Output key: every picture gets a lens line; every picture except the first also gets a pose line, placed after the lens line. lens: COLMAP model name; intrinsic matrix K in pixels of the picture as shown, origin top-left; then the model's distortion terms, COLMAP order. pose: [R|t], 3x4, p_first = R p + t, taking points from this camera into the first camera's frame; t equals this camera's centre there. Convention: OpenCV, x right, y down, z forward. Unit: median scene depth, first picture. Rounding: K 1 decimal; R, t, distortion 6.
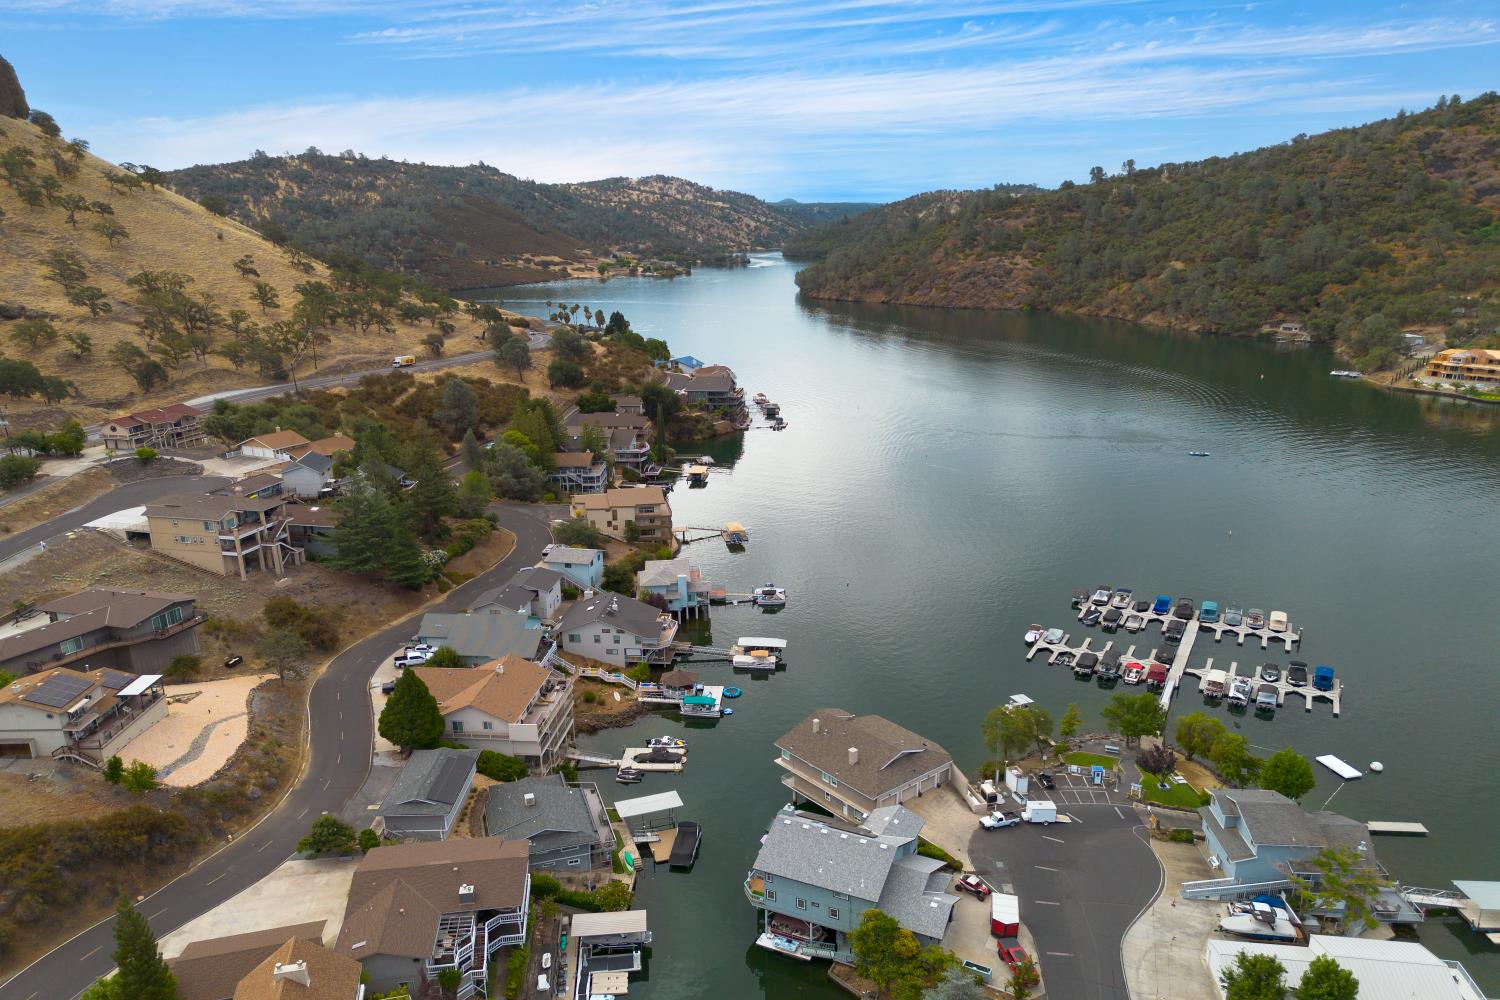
lens RADIAL K [[1055.5, 0, 746.7], [0, 1055.5, 566.7], [0, 0, 1]] dist [0.068029, -0.056066]
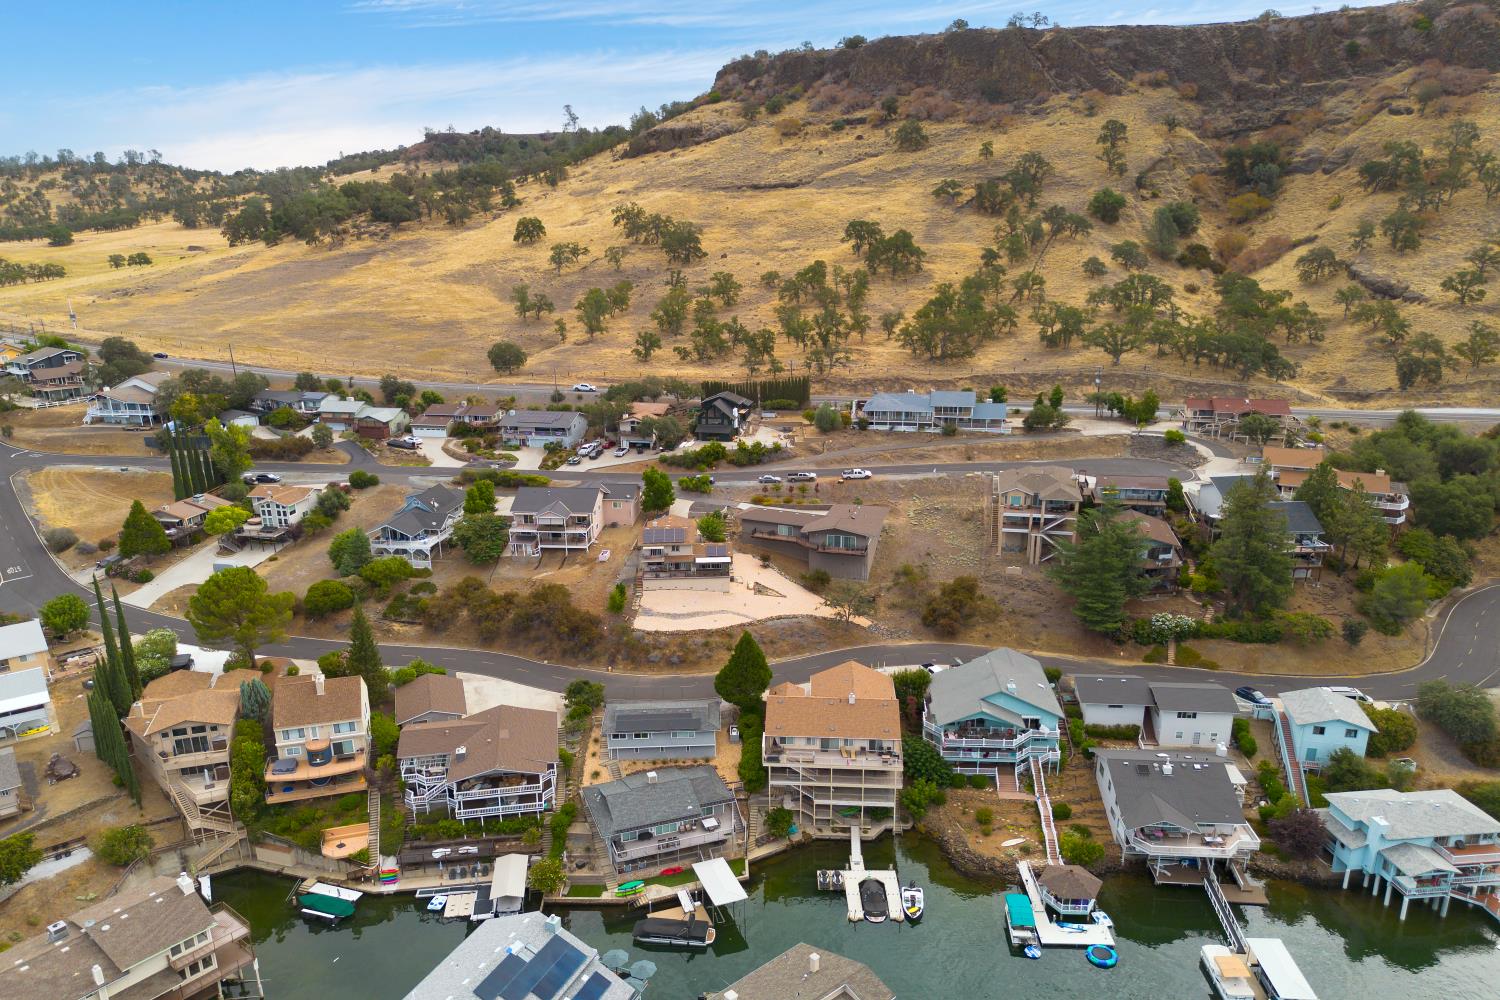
lens RADIAL K [[1055.5, 0, 746.7], [0, 1055.5, 566.7], [0, 0, 1]] dist [0.068029, -0.056066]
pose [[0.030457, 0.329836, -0.943547, 0.133236], [-0.304518, 0.902171, 0.305543, -0.058334], [0.952020, 0.278021, 0.127918, 0.173024]]
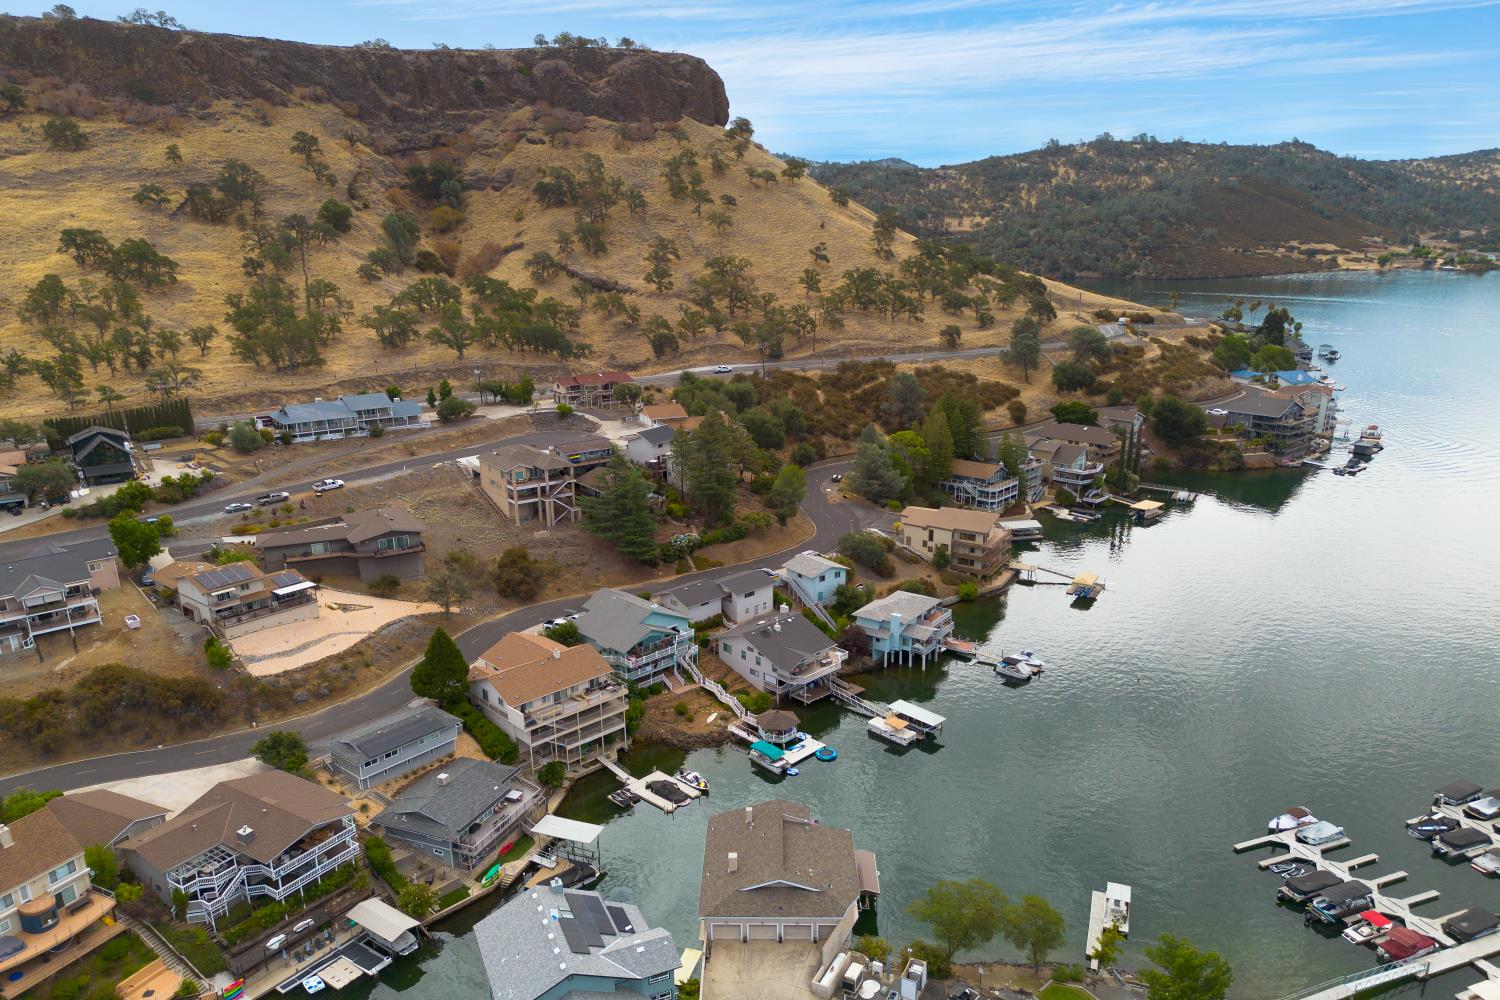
lens RADIAL K [[1055.5, 0, 746.7], [0, 1055.5, 566.7], [0, 0, 1]] dist [0.068029, -0.056066]
pose [[0.761507, 0.210692, -0.612957, 0.116604], [-0.202650, 0.975675, 0.083608, -0.024410], [0.615663, 0.060548, 0.785680, 0.068878]]
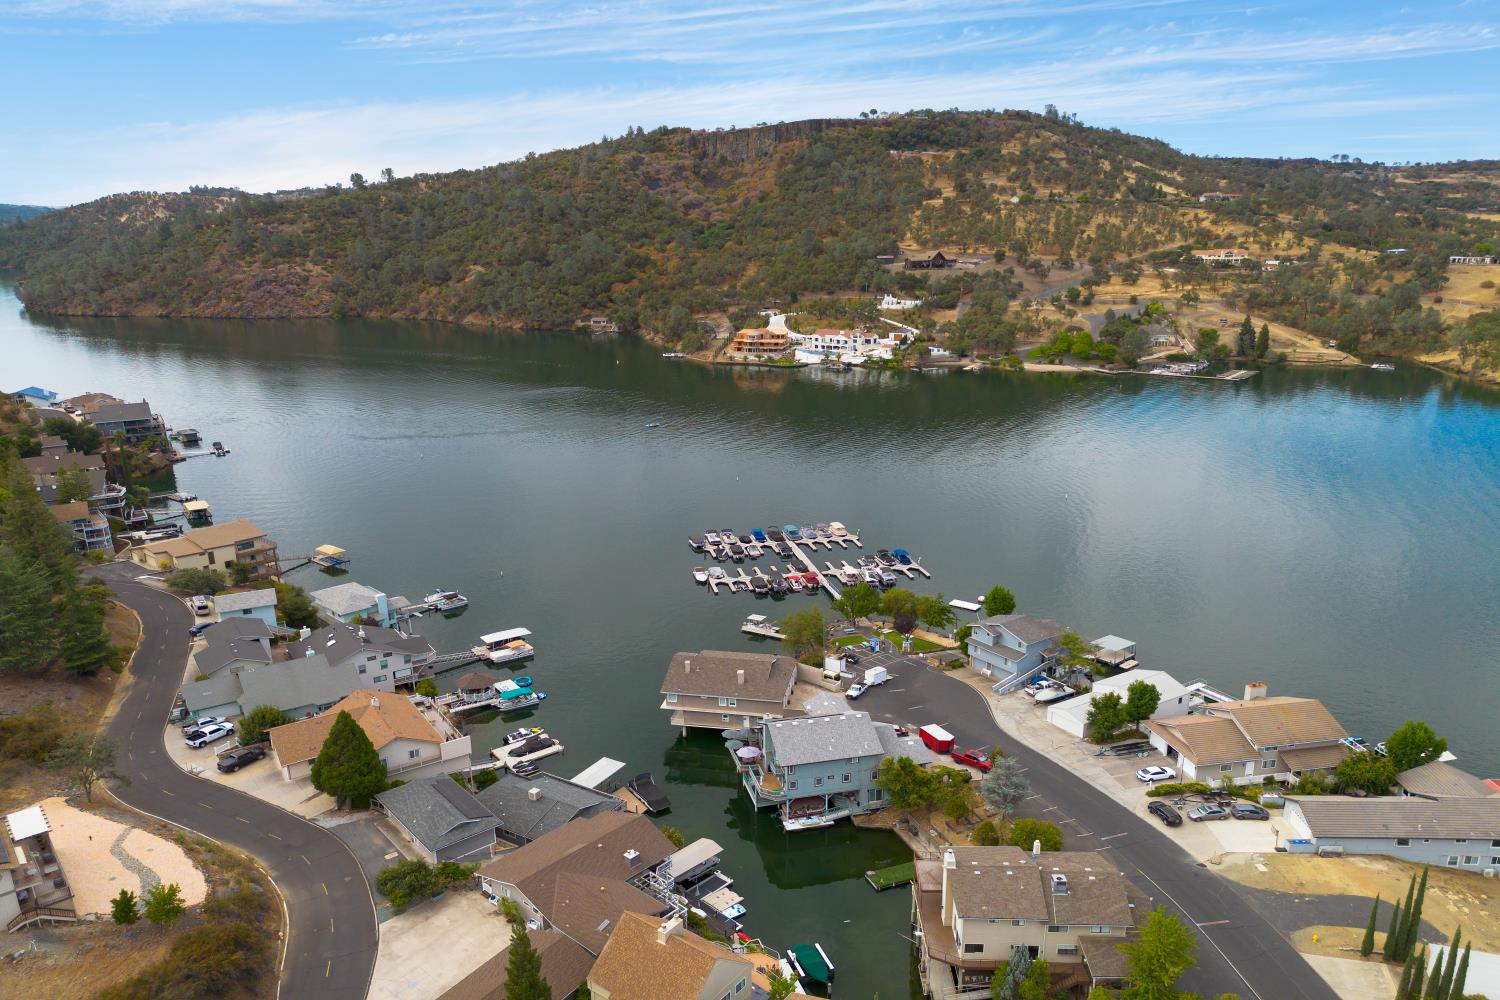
lens RADIAL K [[1069.1, 0, 750.9], [0, 1069.1, 549.3], [0, 0, 1]] dist [0.070951, -0.066812]
pose [[0.767155, -0.188364, 0.613182, -0.120787], [0.203199, 0.978046, 0.046224, -0.002508], [-0.608427, 0.089137, 0.788588, 0.009523]]
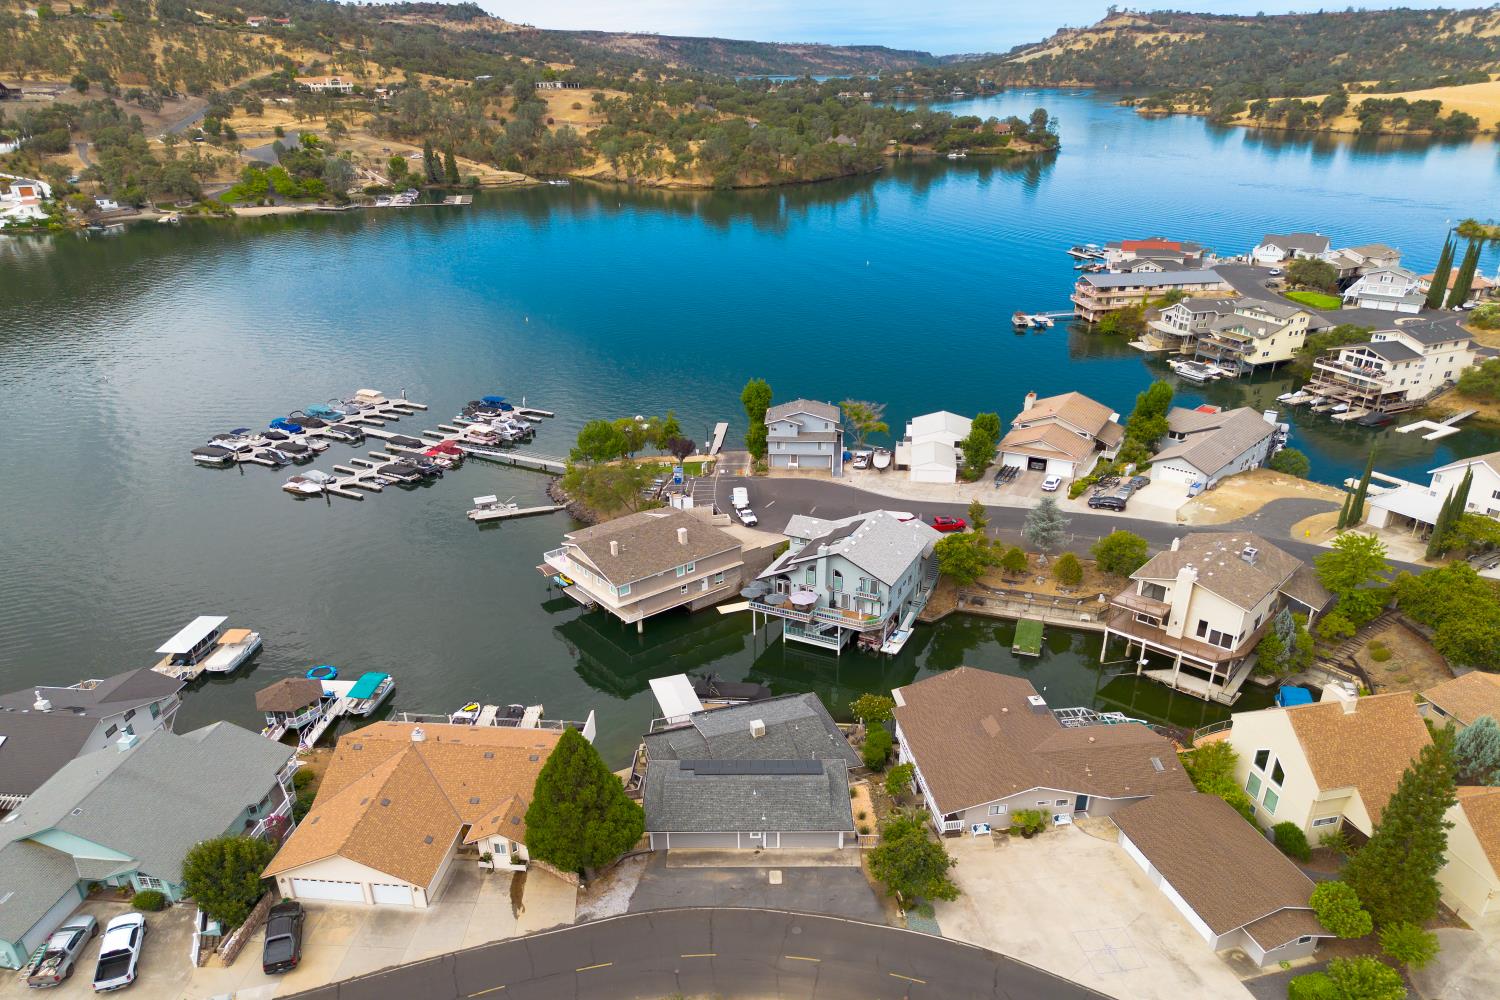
lens RADIAL K [[1055.5, 0, 746.7], [0, 1055.5, 566.7], [0, 0, 1]] dist [0.068029, -0.056066]
pose [[0.002840, -0.424619, 0.905368, -0.157120], [0.321660, 0.857643, 0.401227, -0.033524], [-0.946851, 0.290081, 0.139019, 0.176298]]
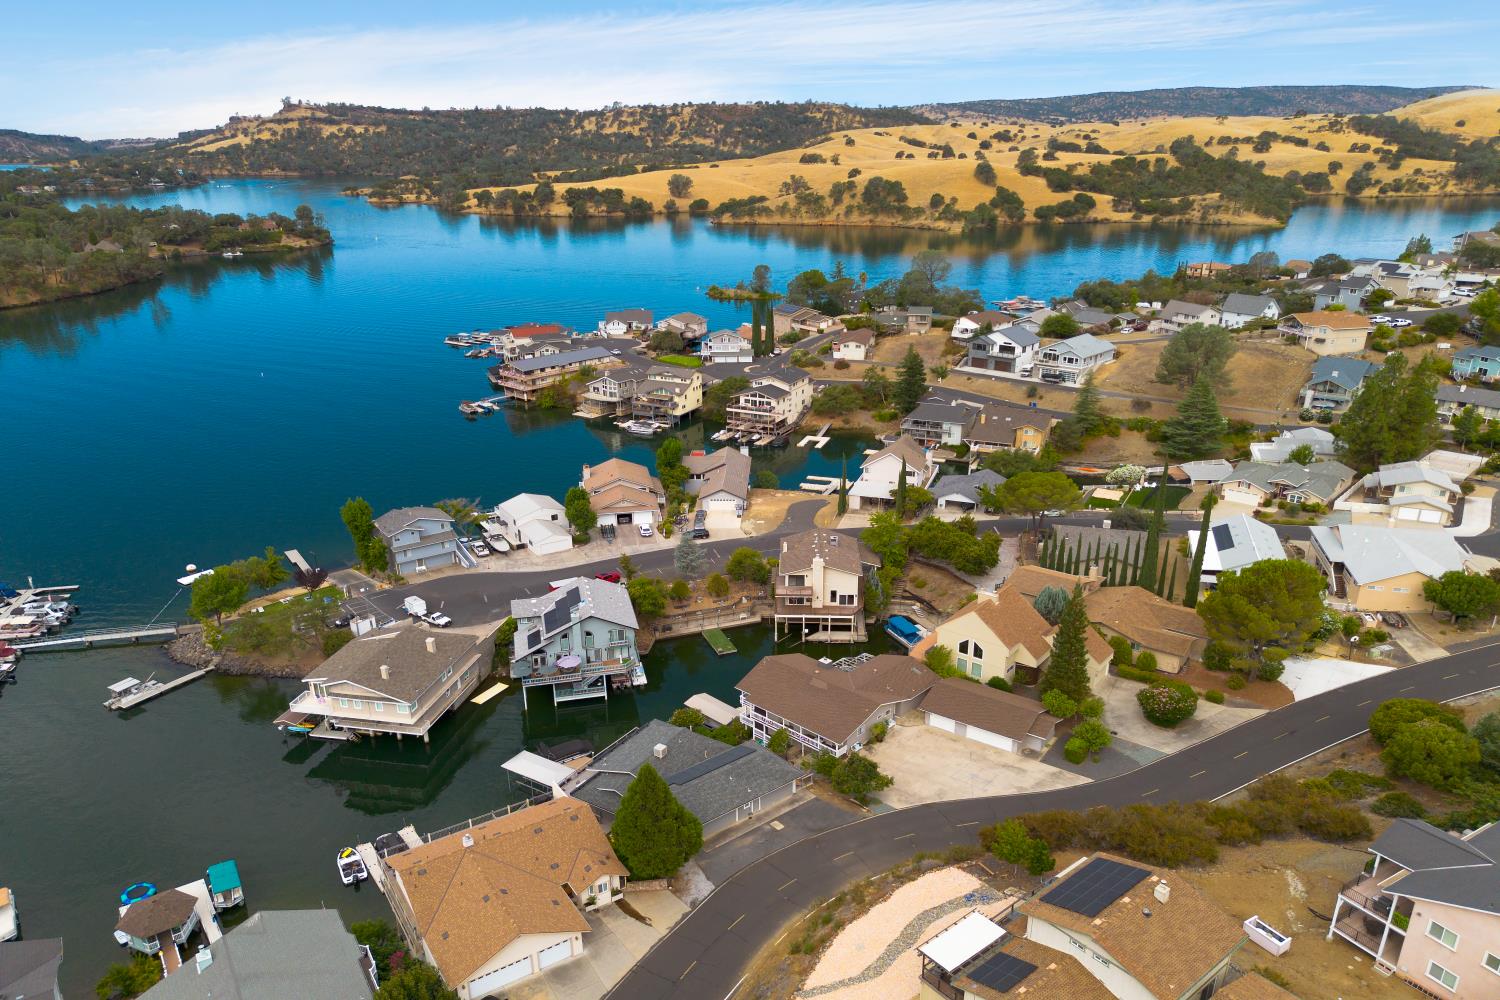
lens RADIAL K [[1055.5, 0, 746.7], [0, 1055.5, 566.7], [0, 0, 1]] dist [0.068029, -0.056066]
pose [[-0.631794, -0.279212, 0.723102, -0.167989], [0.258217, 0.803776, 0.535974, -0.075642], [-0.730863, 0.525343, -0.435723, 0.253872]]
